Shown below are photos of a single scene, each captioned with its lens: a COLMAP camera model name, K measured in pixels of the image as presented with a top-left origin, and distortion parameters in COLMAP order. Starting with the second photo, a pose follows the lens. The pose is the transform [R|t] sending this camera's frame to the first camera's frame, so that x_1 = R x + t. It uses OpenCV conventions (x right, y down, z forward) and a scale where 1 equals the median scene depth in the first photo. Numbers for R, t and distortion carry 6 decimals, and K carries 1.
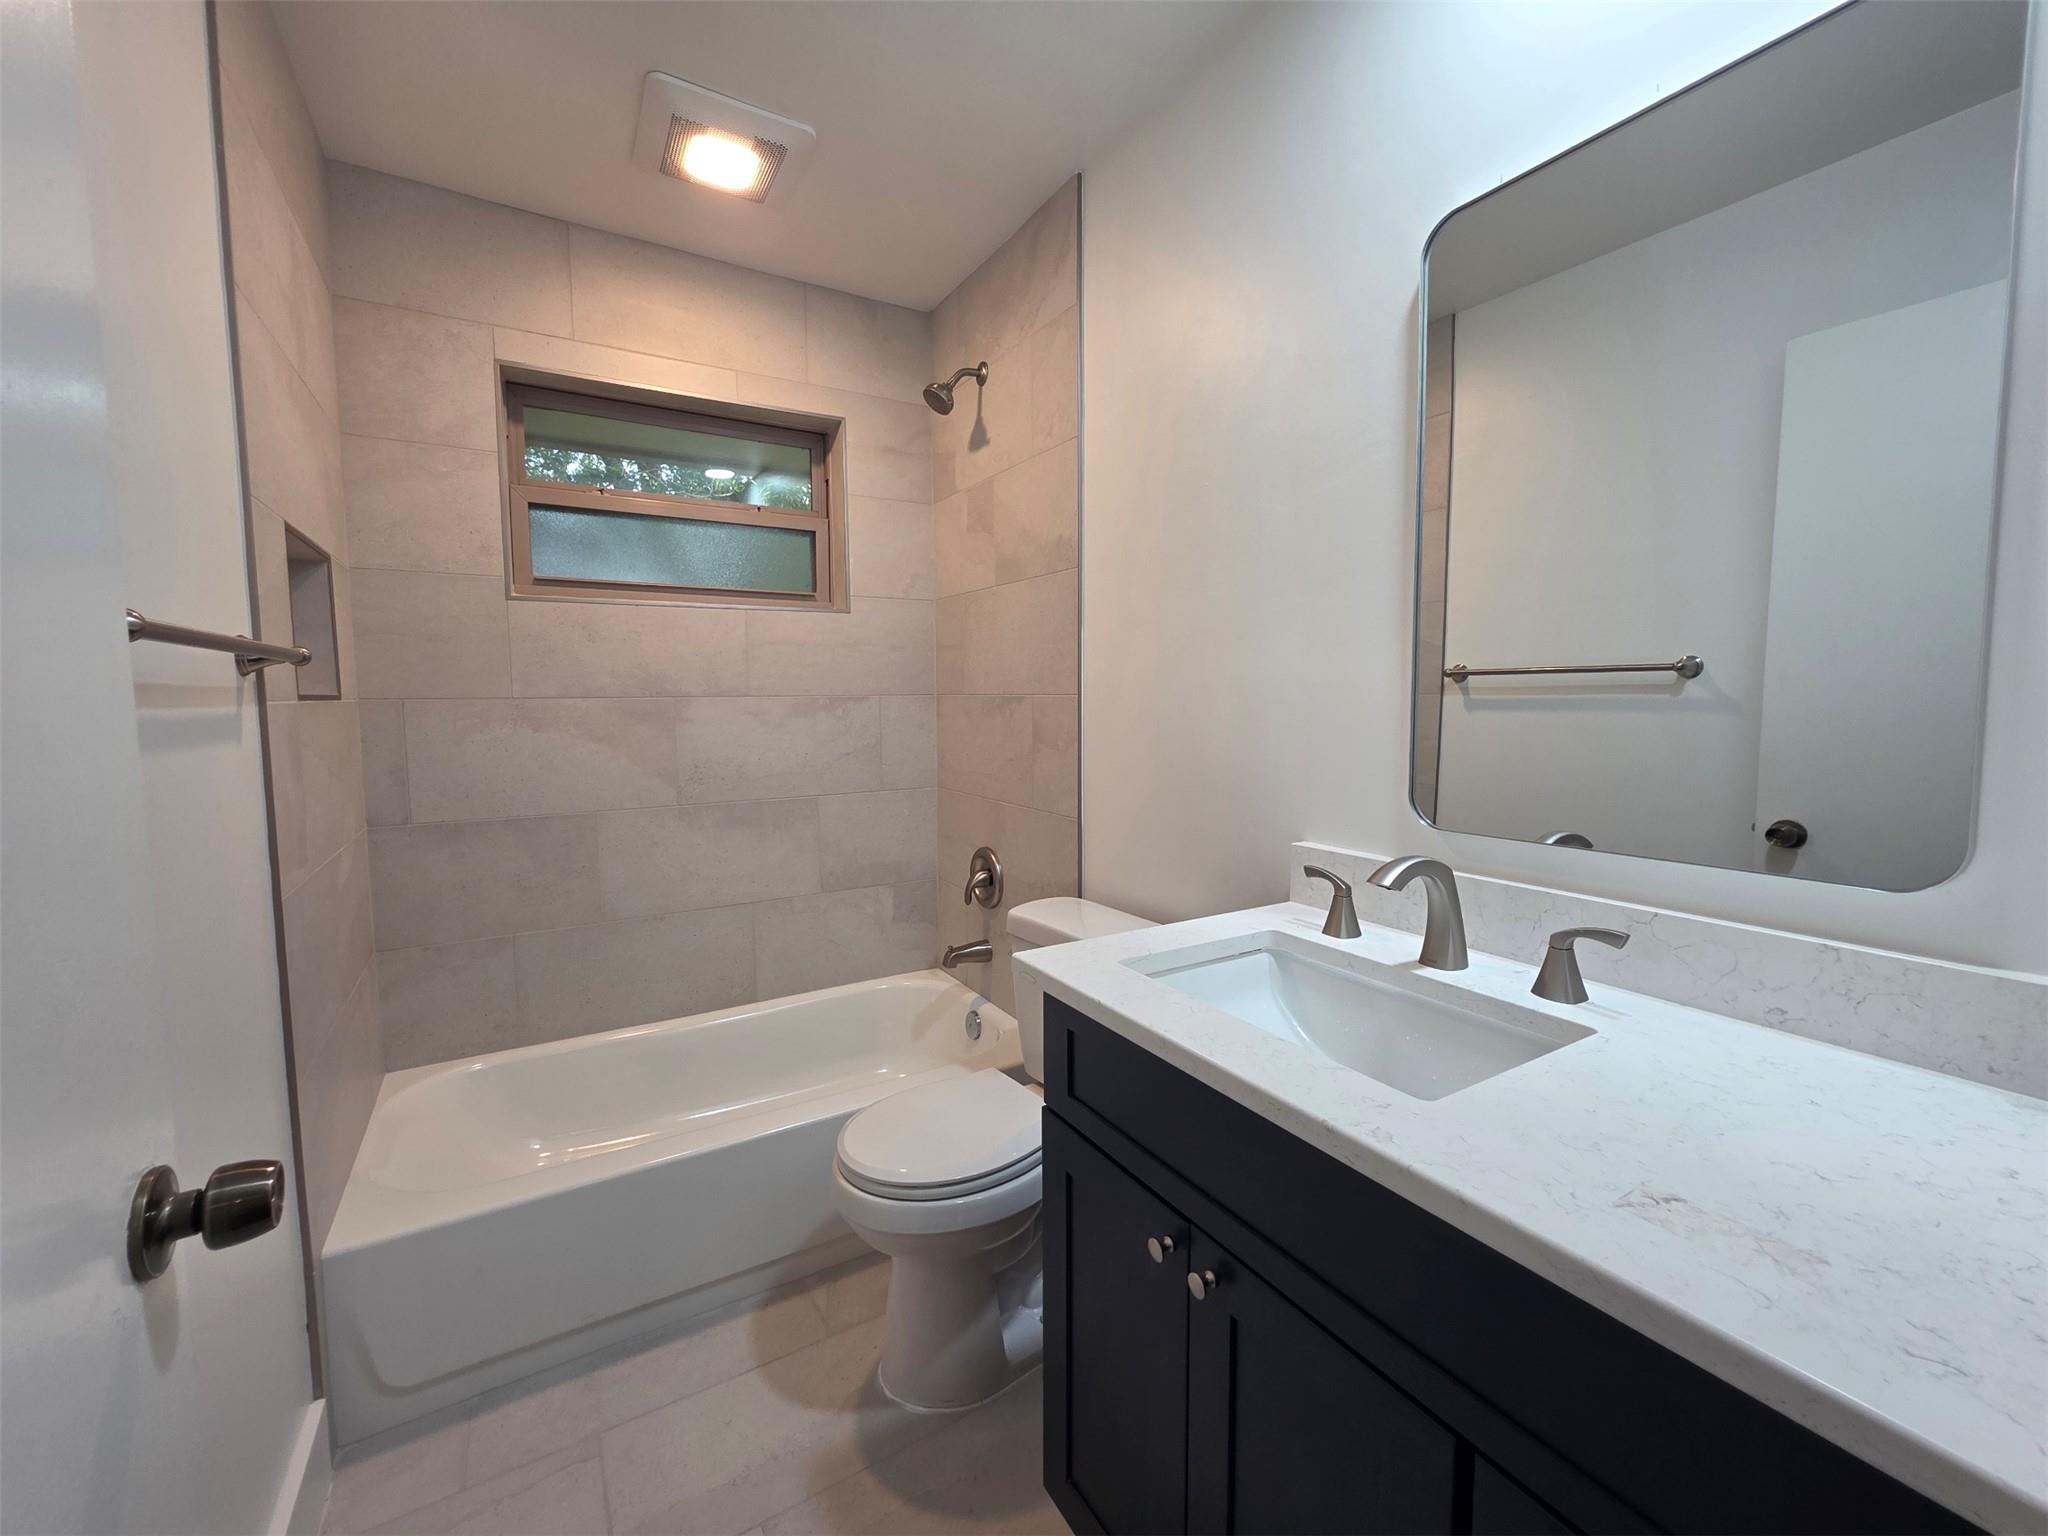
lens RADIAL K [[821.1, 0, 1033.9], [0, 821.1, 756.6], [0, 0, 1]] dist [-0.009934, 0.000009]
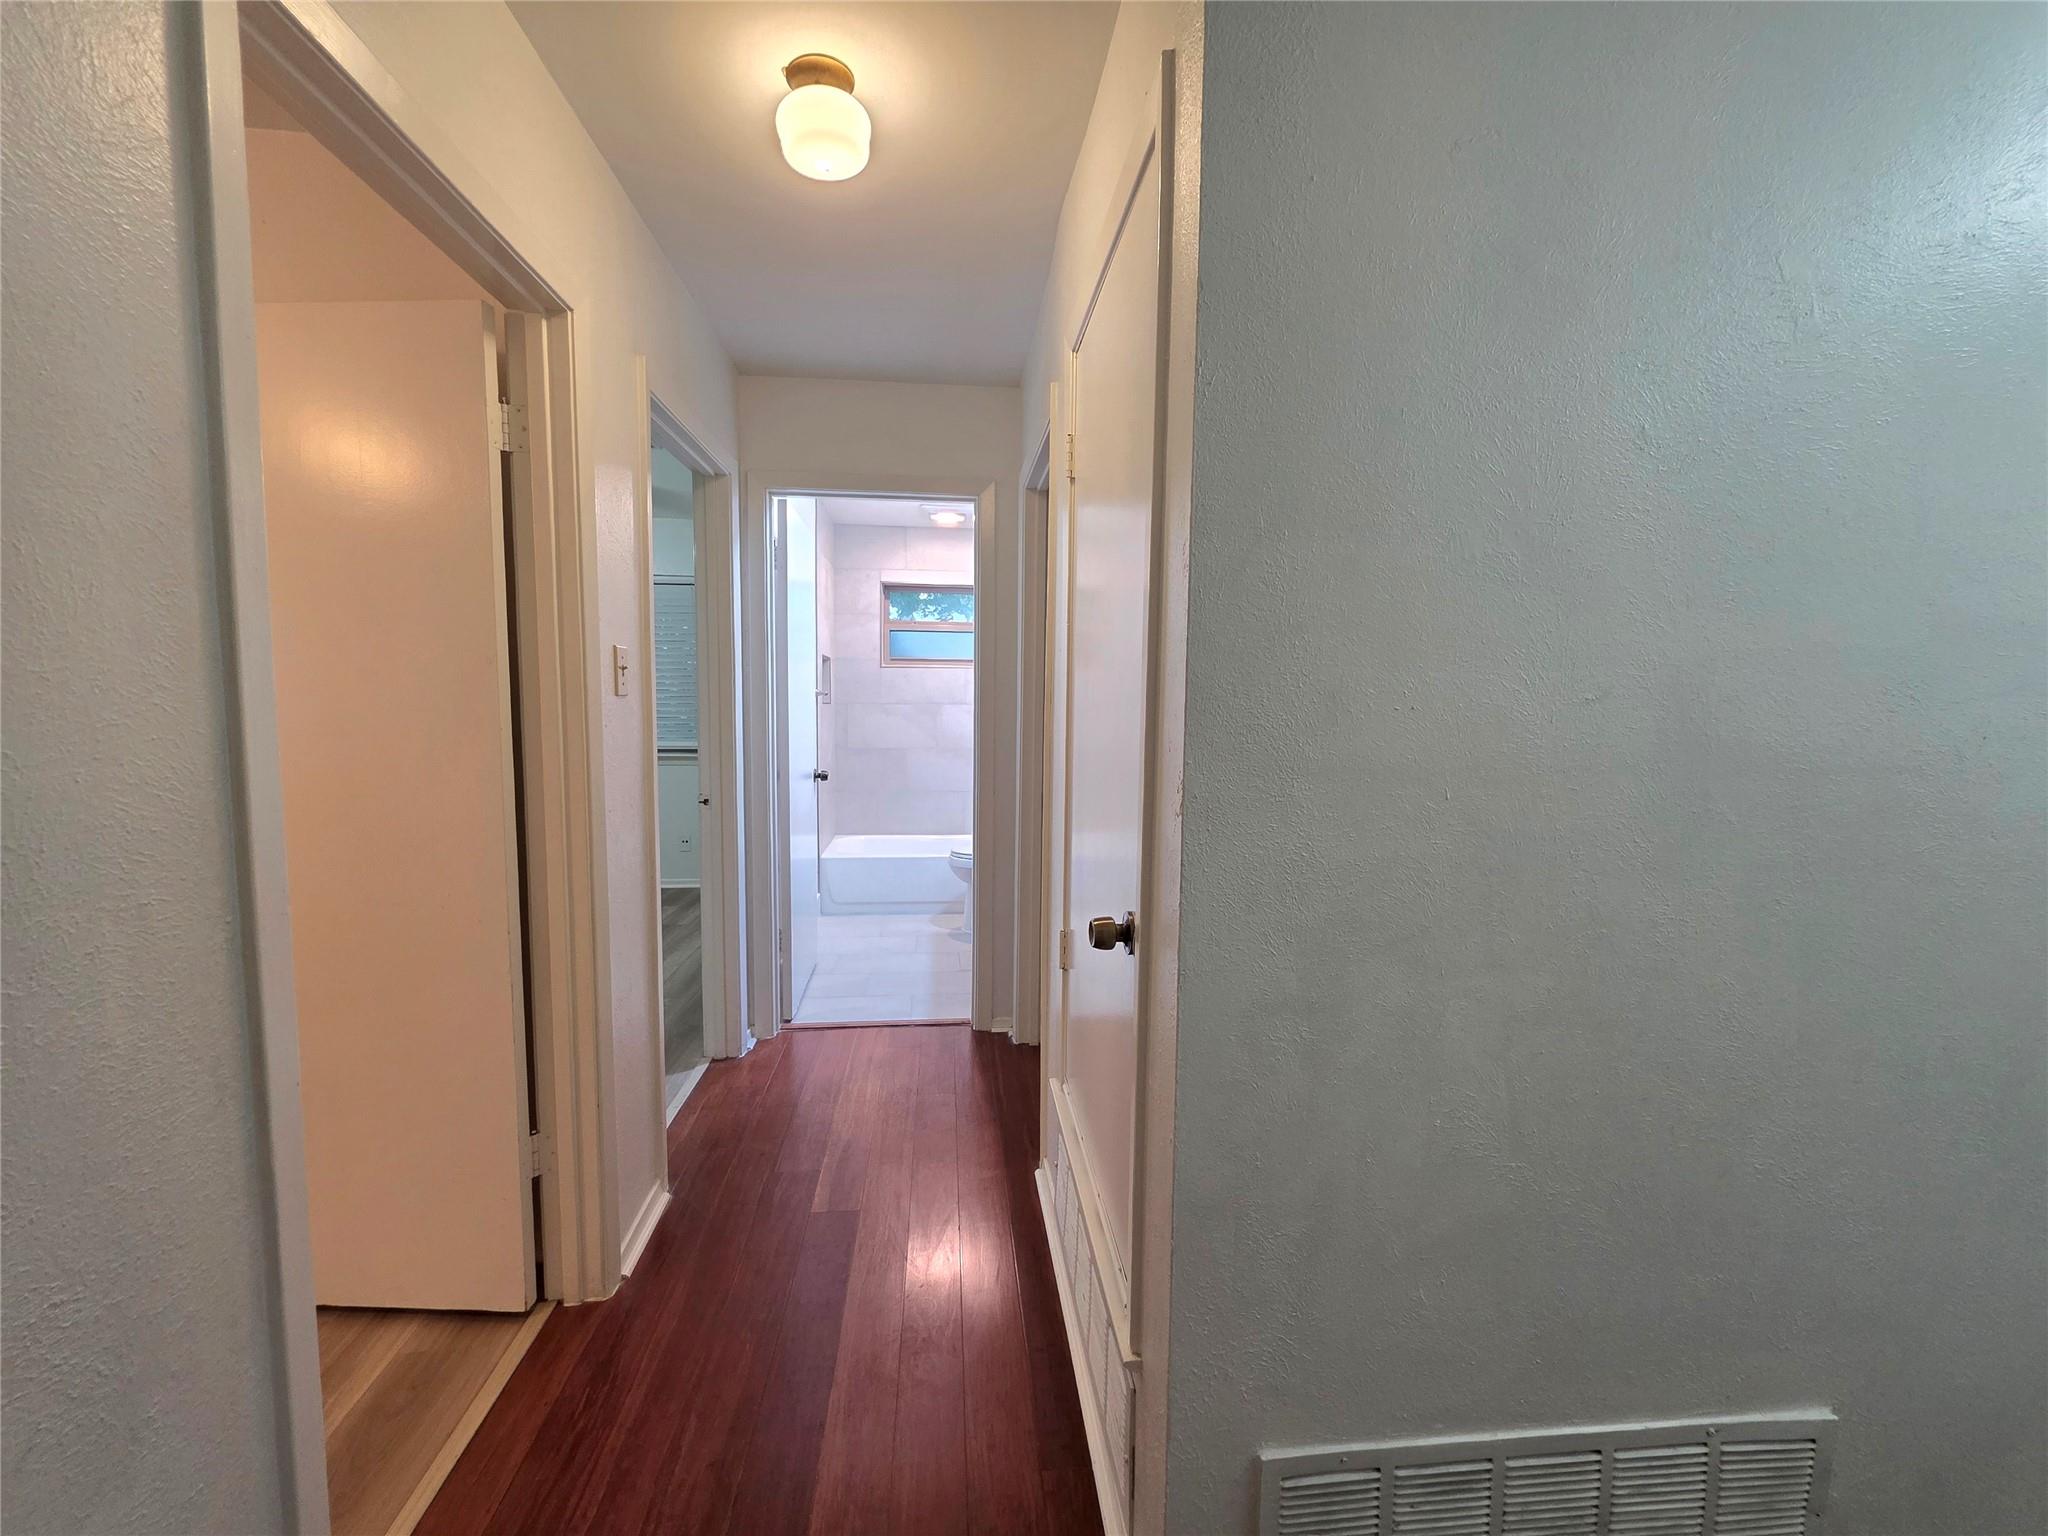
lens RADIAL K [[828.7, 0, 1019.1], [0, 828.7, 773.0], [0, 0, 1]] dist [-0.001844, -0.000223]
pose [[0.898903, 0.055527, -0.434615, 1.046669], [-0.052460, 0.998441, 0.019062, 0.087184], [0.434996, 0.005665, 0.900415, -1.355084]]
